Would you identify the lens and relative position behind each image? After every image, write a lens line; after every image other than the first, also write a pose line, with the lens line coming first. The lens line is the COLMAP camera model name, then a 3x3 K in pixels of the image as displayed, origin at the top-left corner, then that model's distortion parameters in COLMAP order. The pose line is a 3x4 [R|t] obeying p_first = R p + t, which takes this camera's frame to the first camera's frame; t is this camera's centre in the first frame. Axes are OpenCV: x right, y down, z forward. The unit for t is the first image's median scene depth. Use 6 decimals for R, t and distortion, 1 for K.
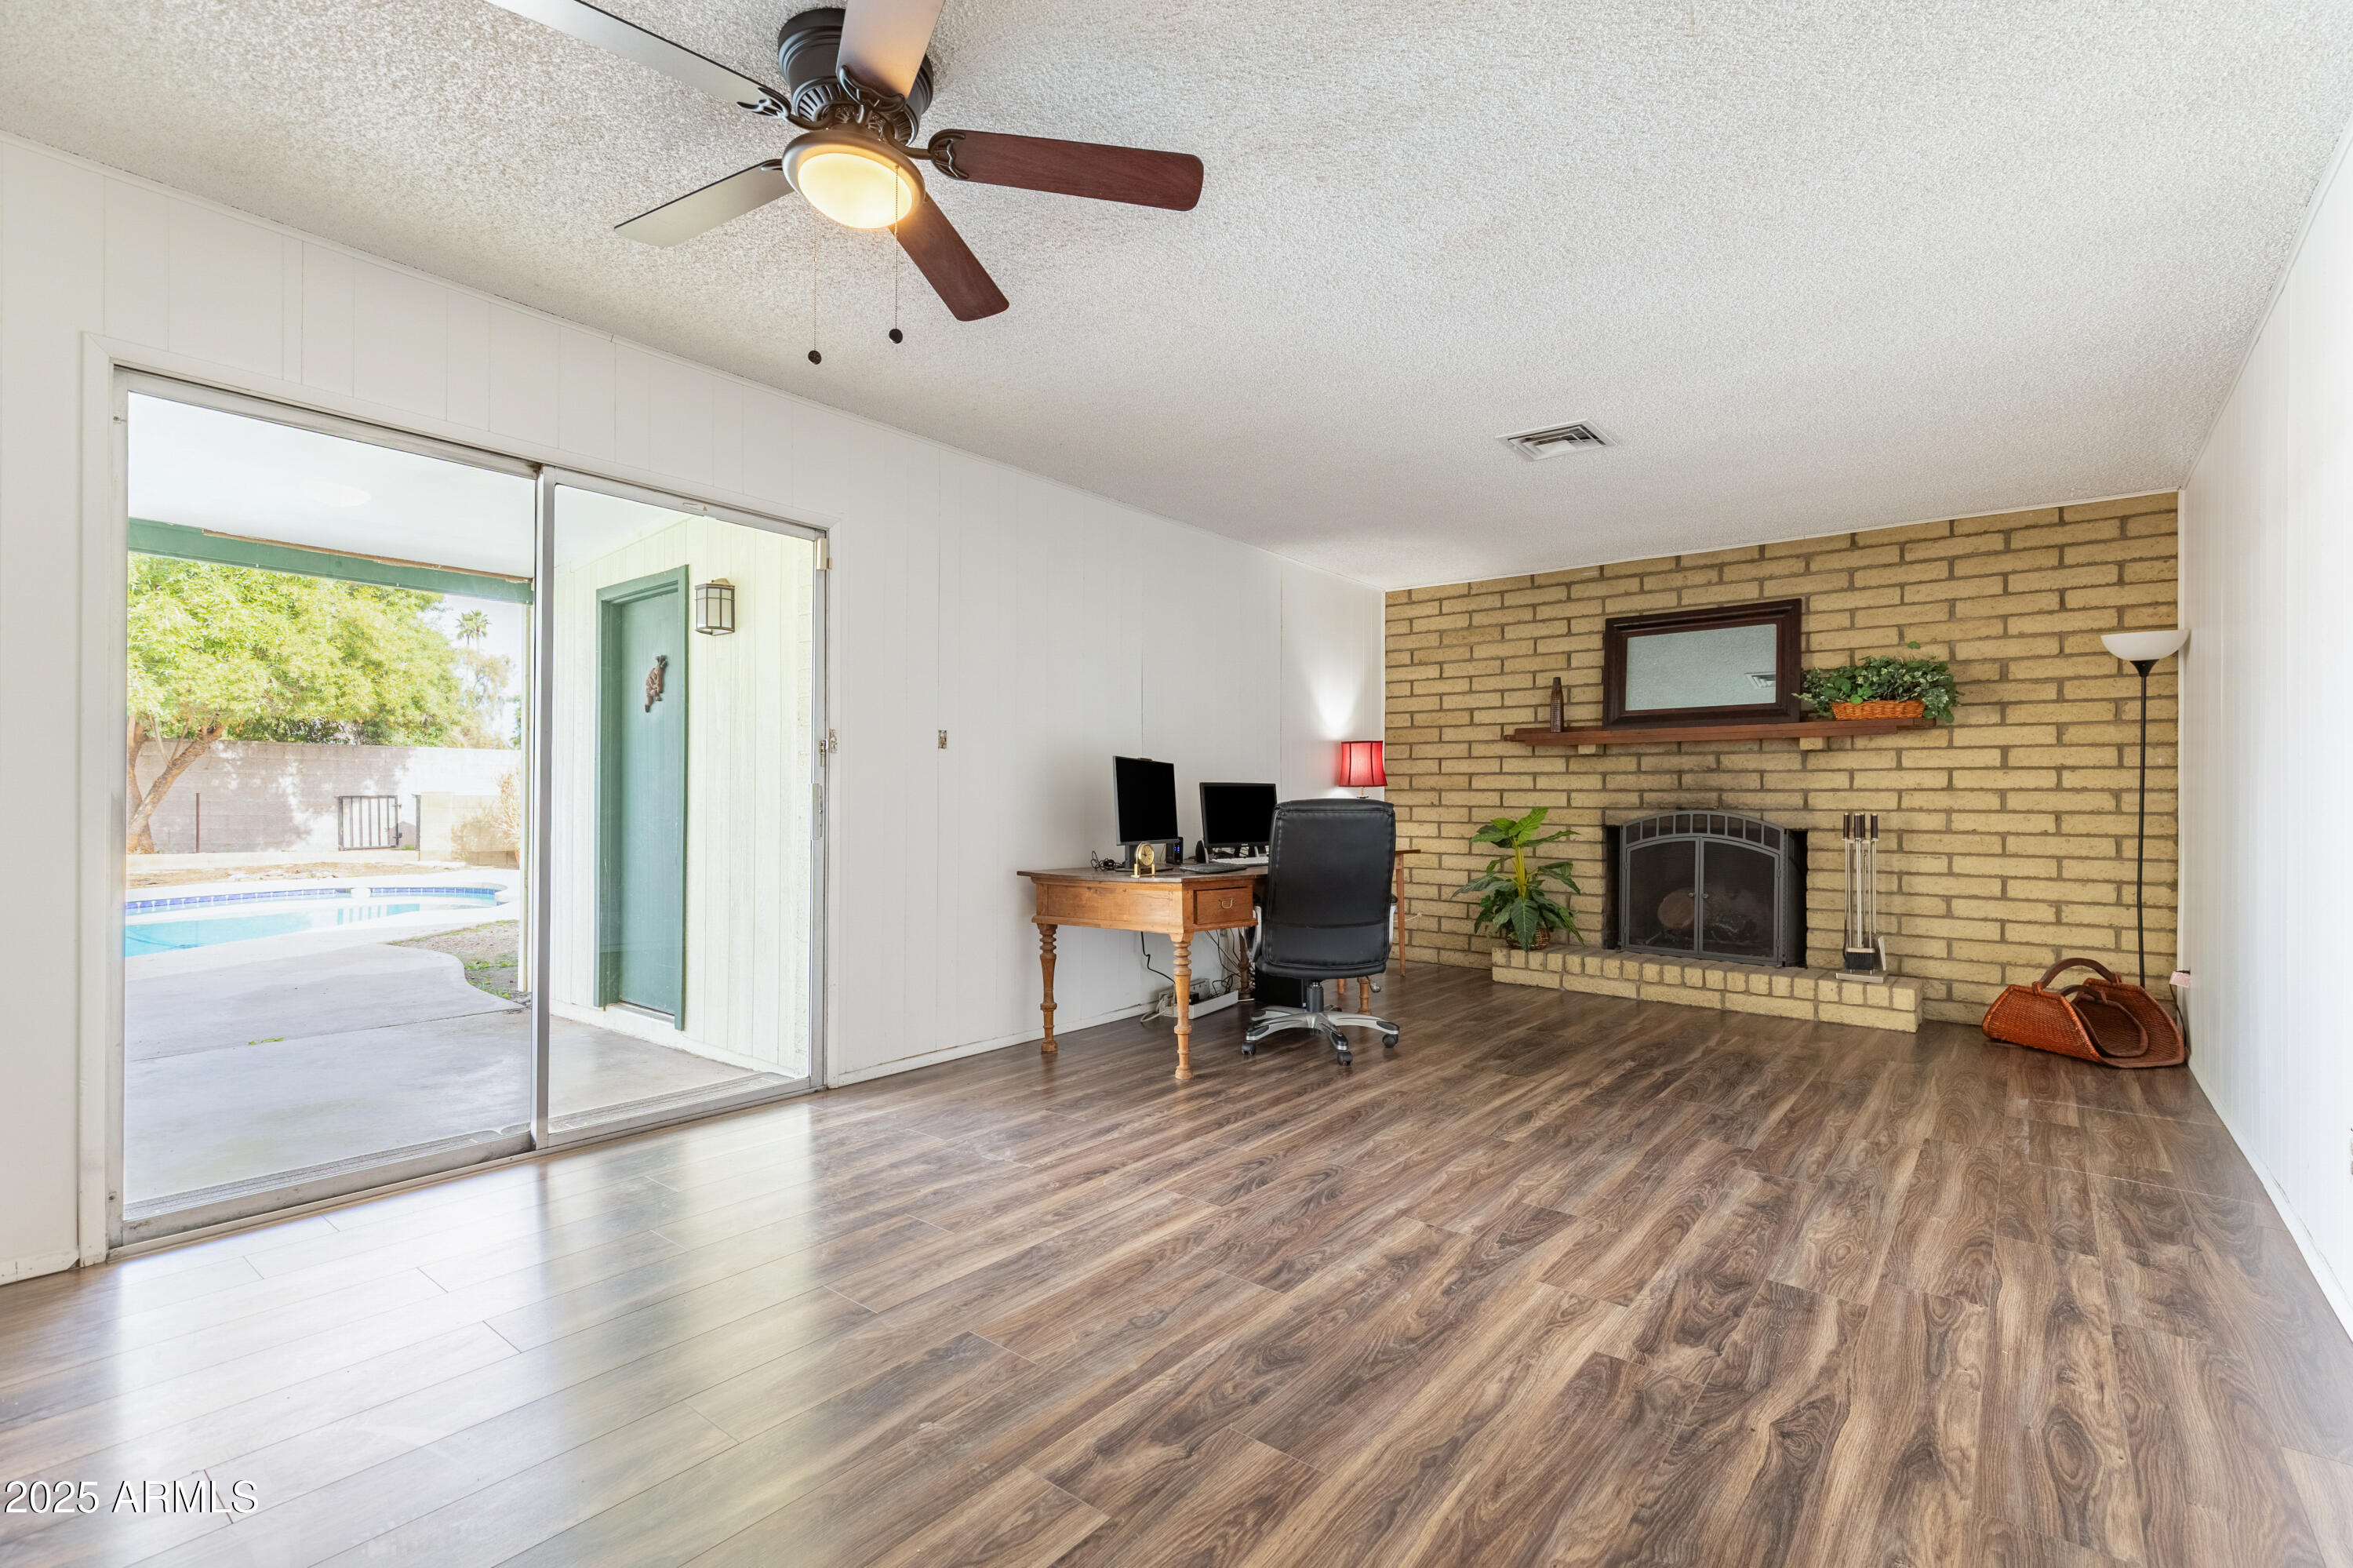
lens RADIAL K [[1052.3, 0, 1206.2], [0, 1052.3, 815.6], [0, 0, 1]] dist [0.001190, -0.000402]
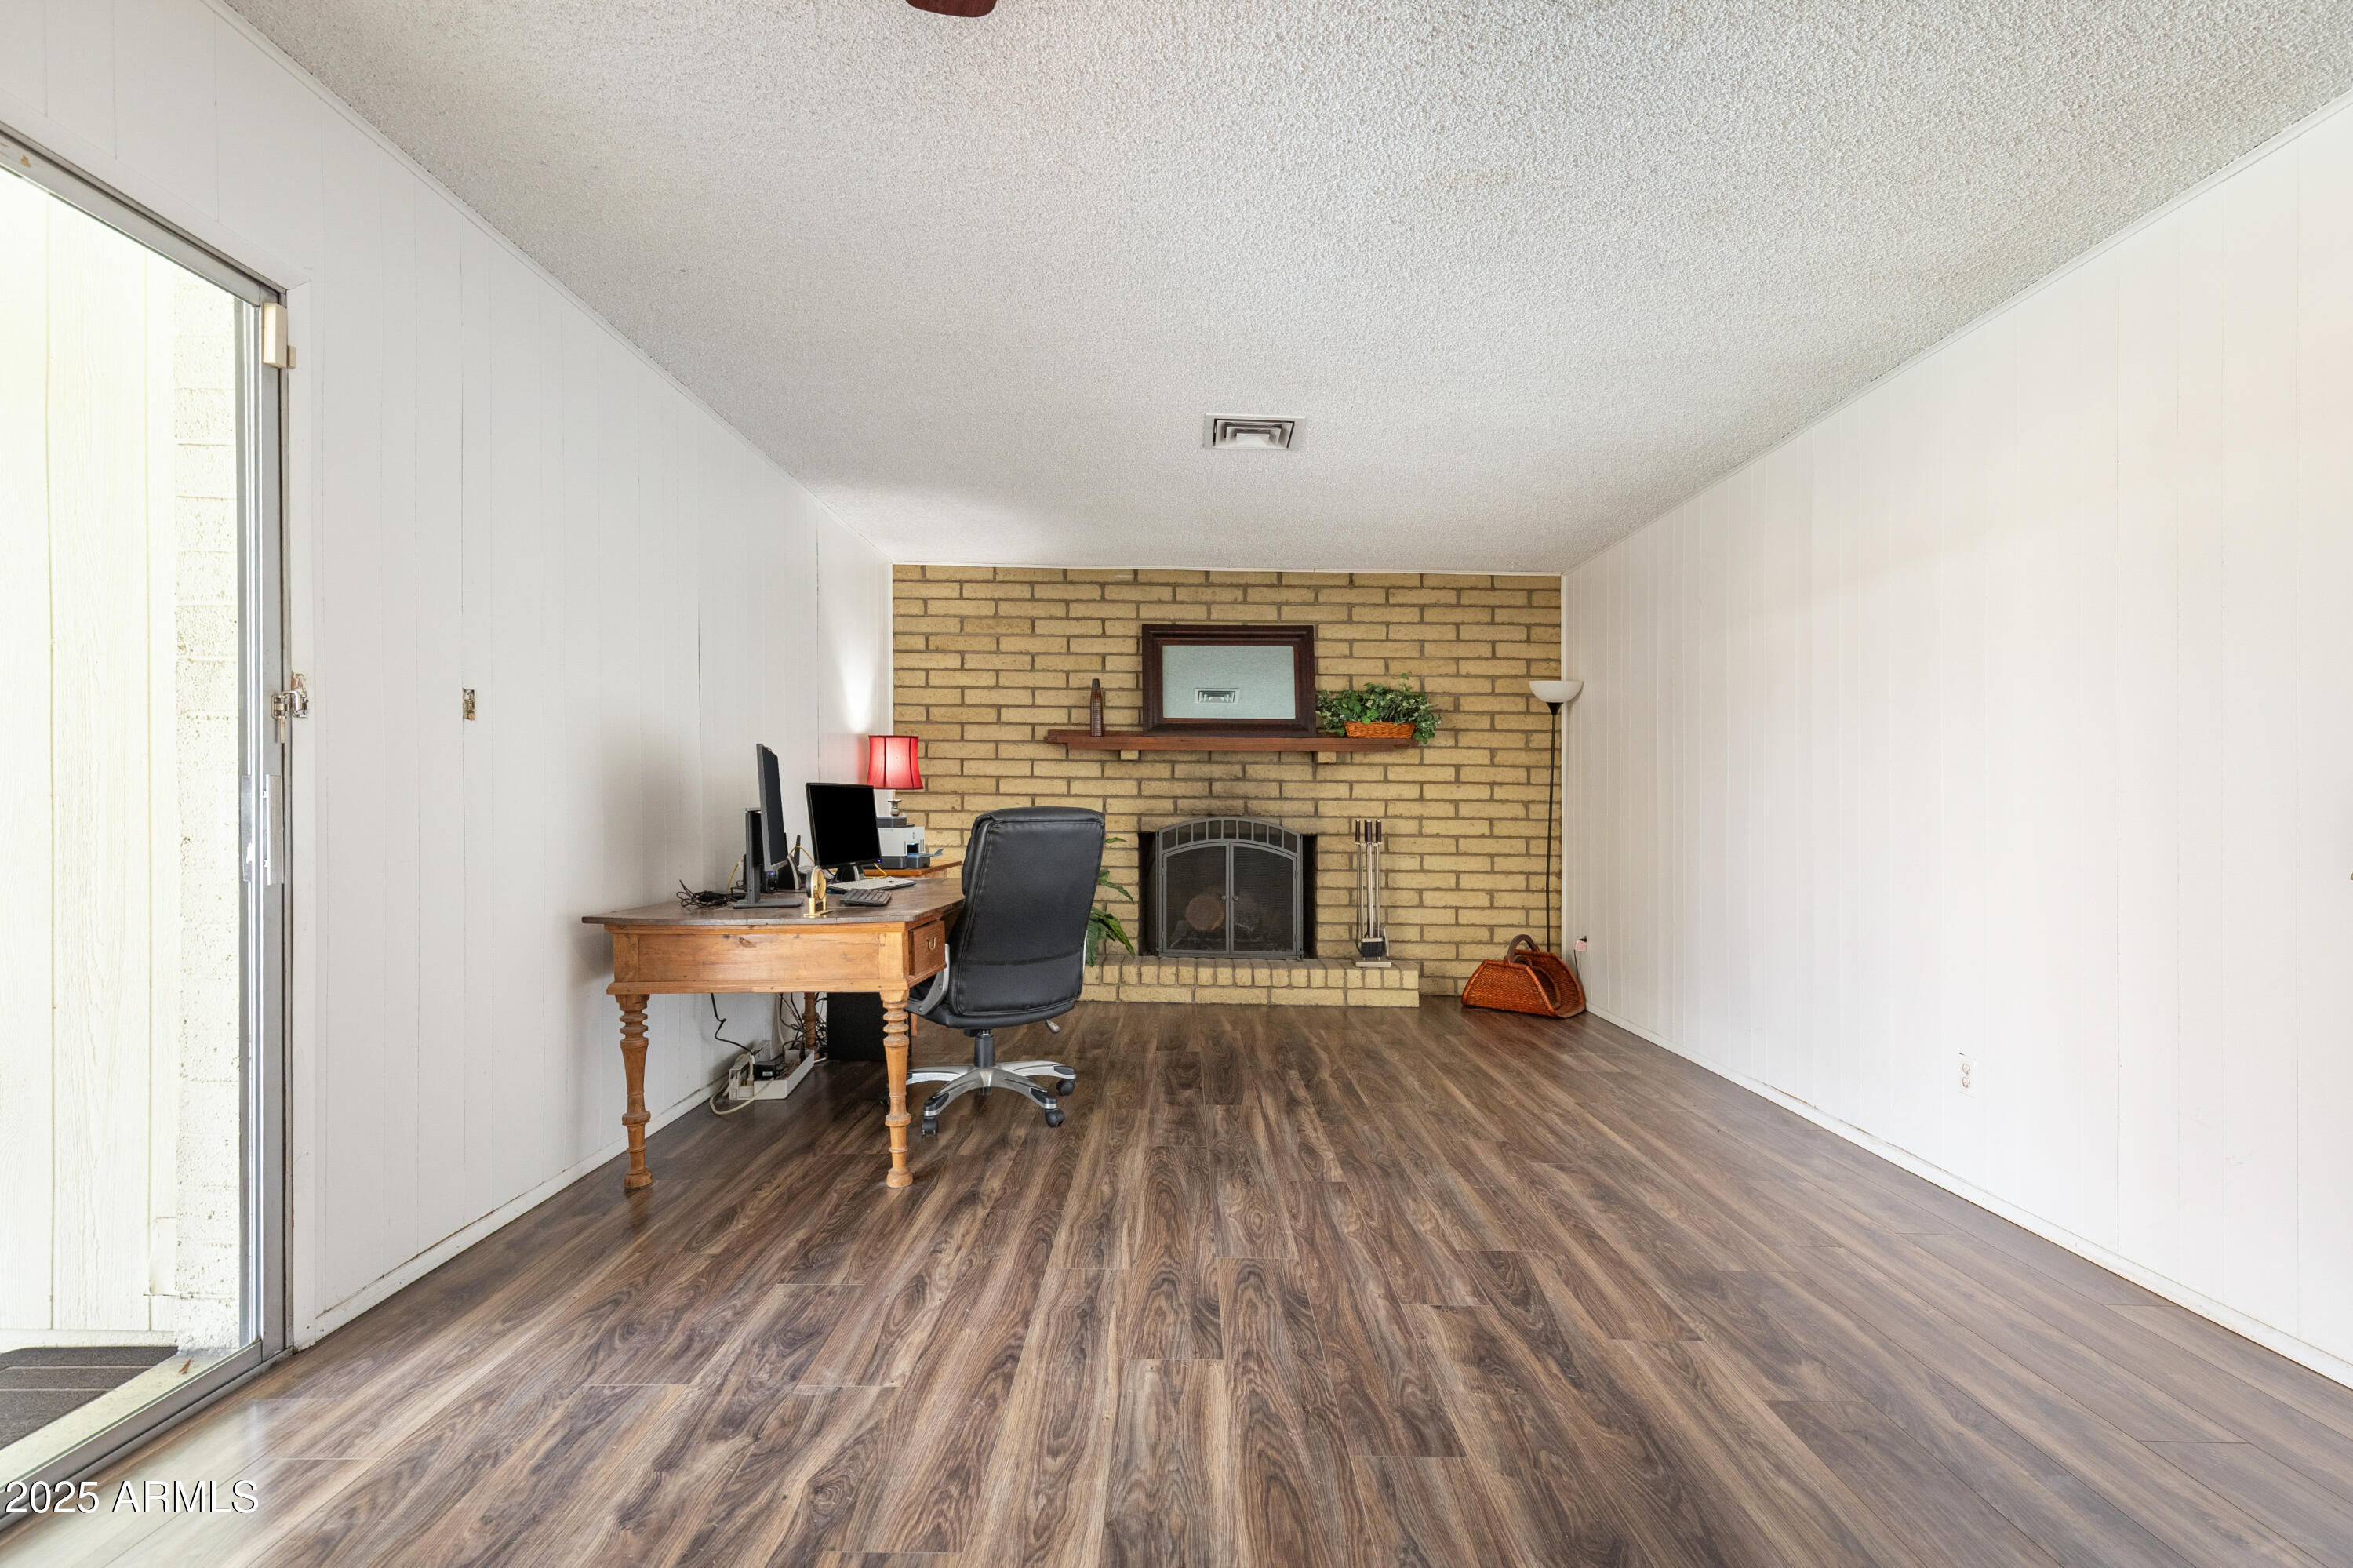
lens RADIAL K [[1056.2, 0, 1182.1], [0, 1056.2, 824.5], [0, 0, 1]] dist [0.001817, -0.000210]
pose [[0.787403, -0.006026, 0.616409, -0.246377], [0.000455, 0.999958, 0.009195, -0.008099], [-0.616438, -0.006960, 0.787373, 0.225802]]
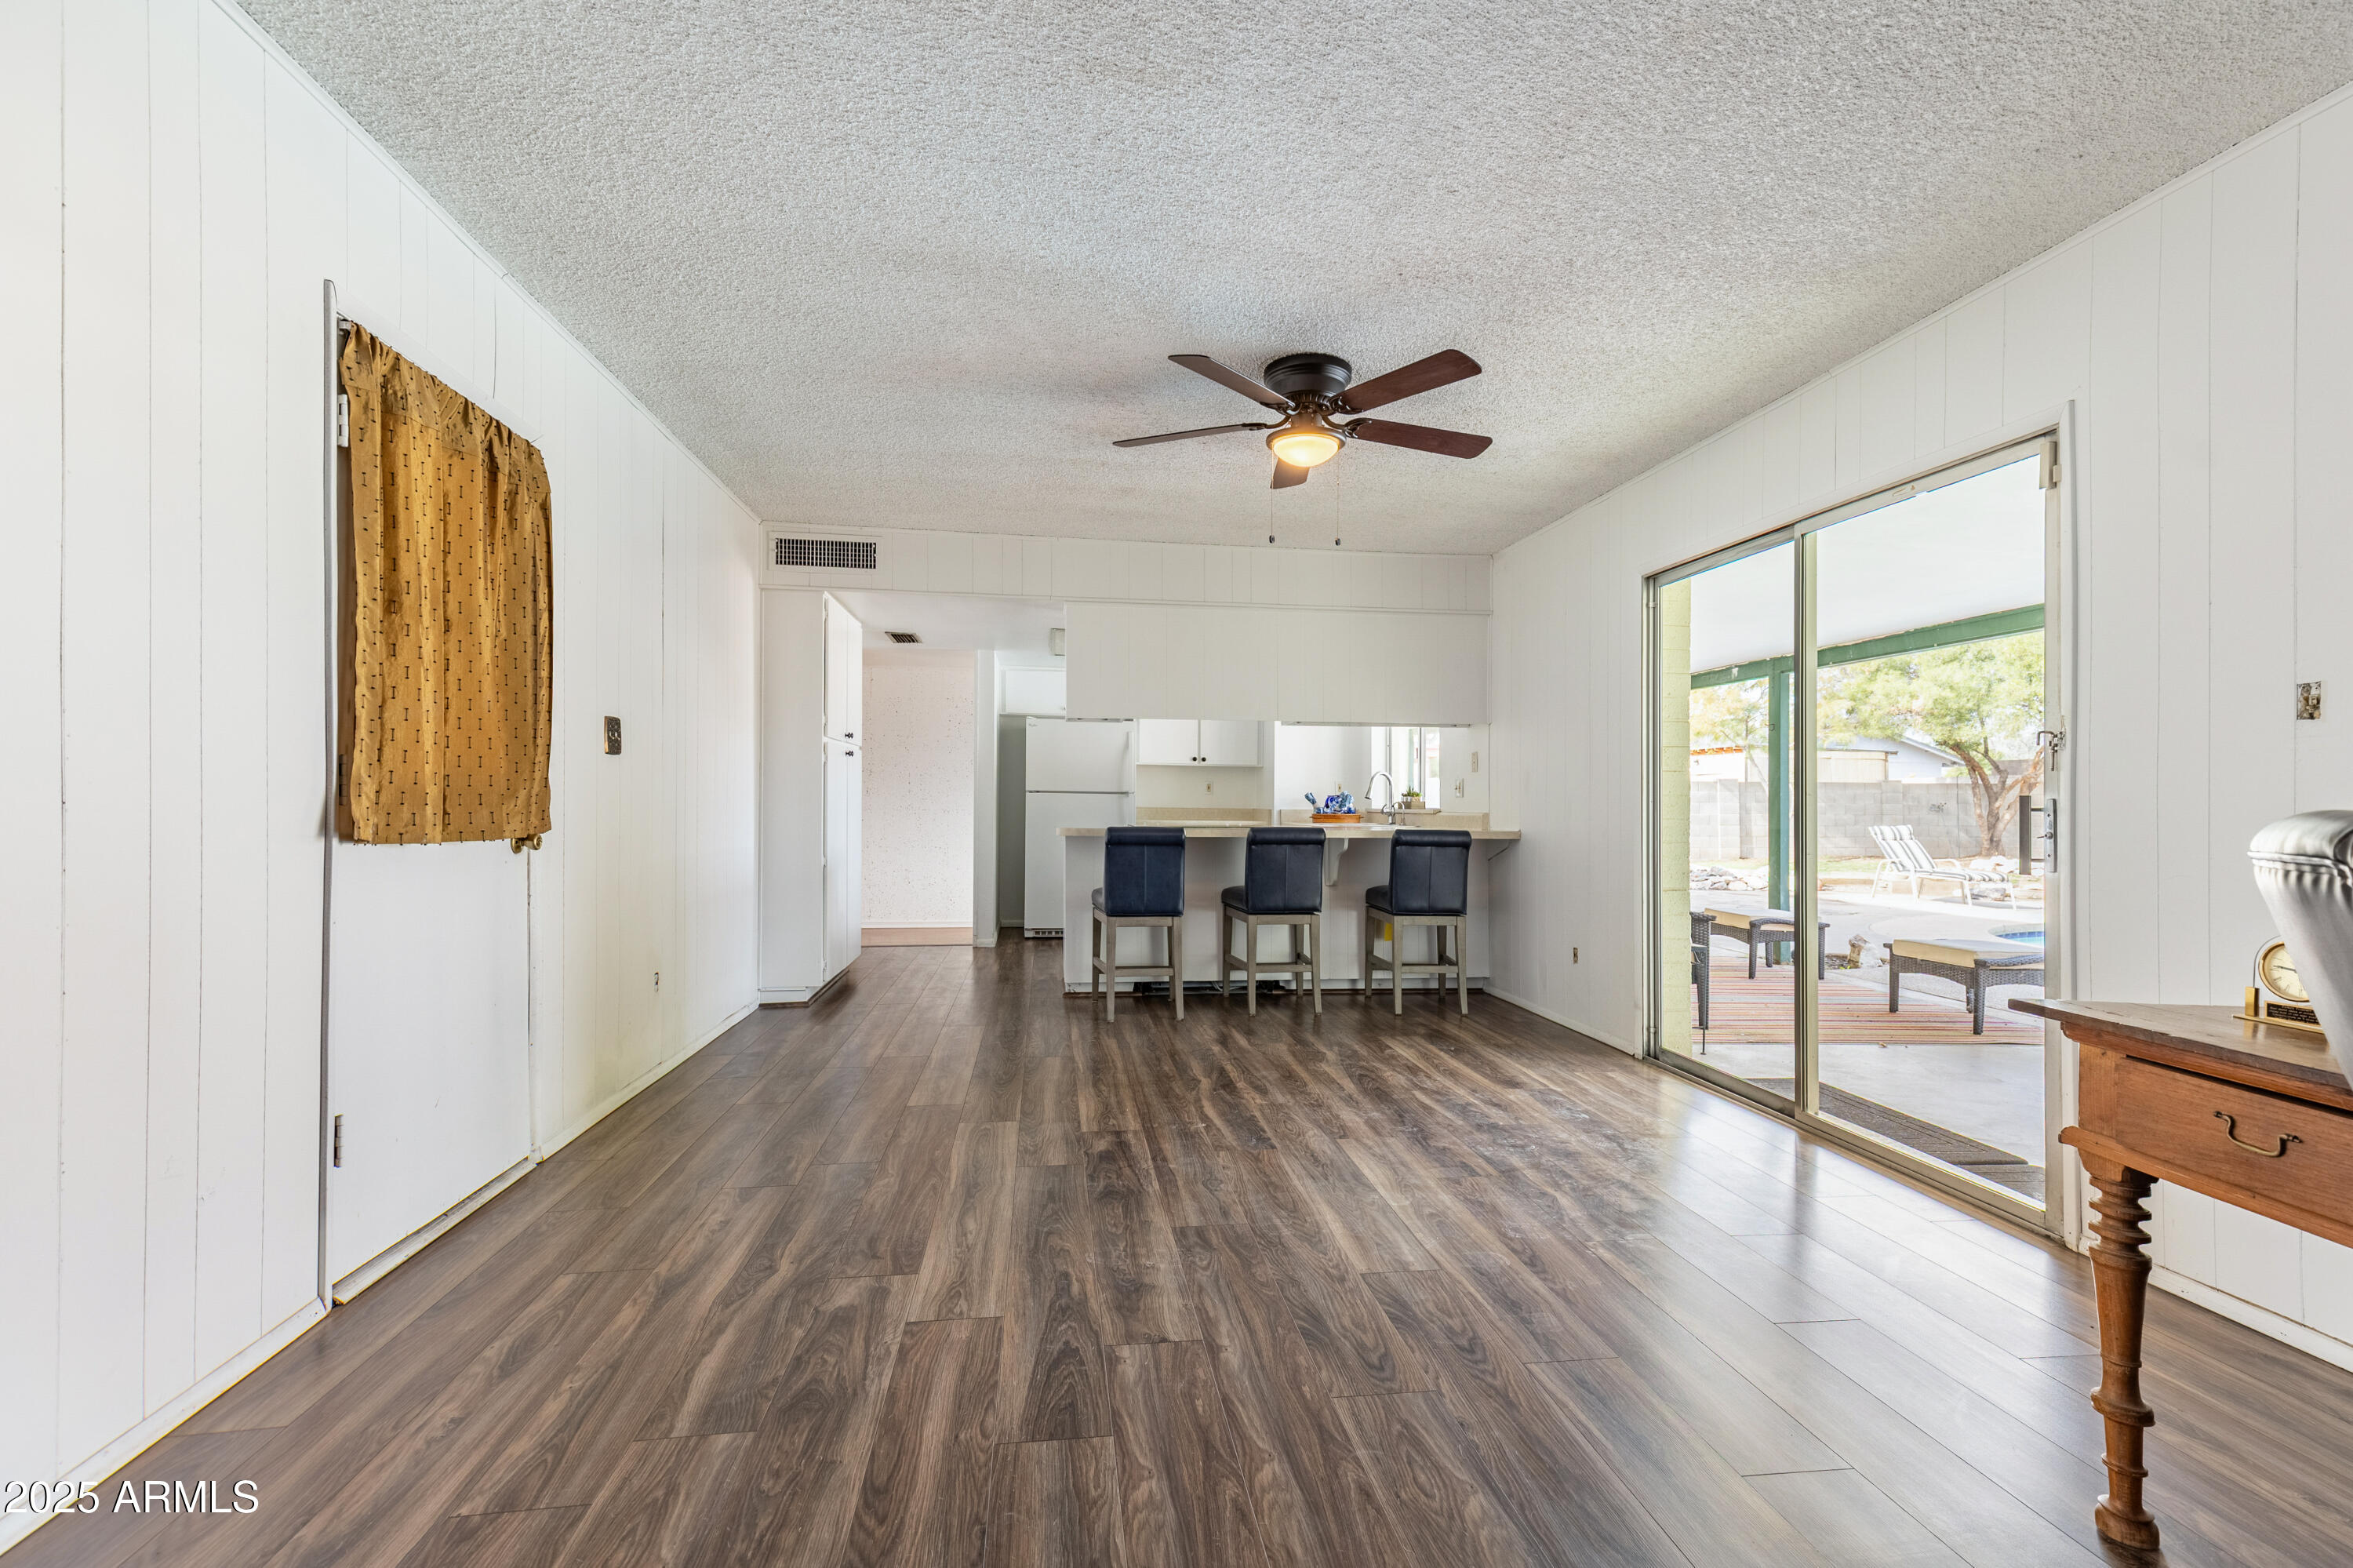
lens RADIAL K [[1037.1, 0, 1176.5], [0, 1037.1, 784.0], [0, 0, 1]] dist [0.000186, -0.000560]
pose [[-0.703961, -0.026118, -0.709758, 0.389373], [-0.028020, 0.999567, -0.008992, -0.011094], [0.709686, 0.013558, -0.704388, 0.783611]]
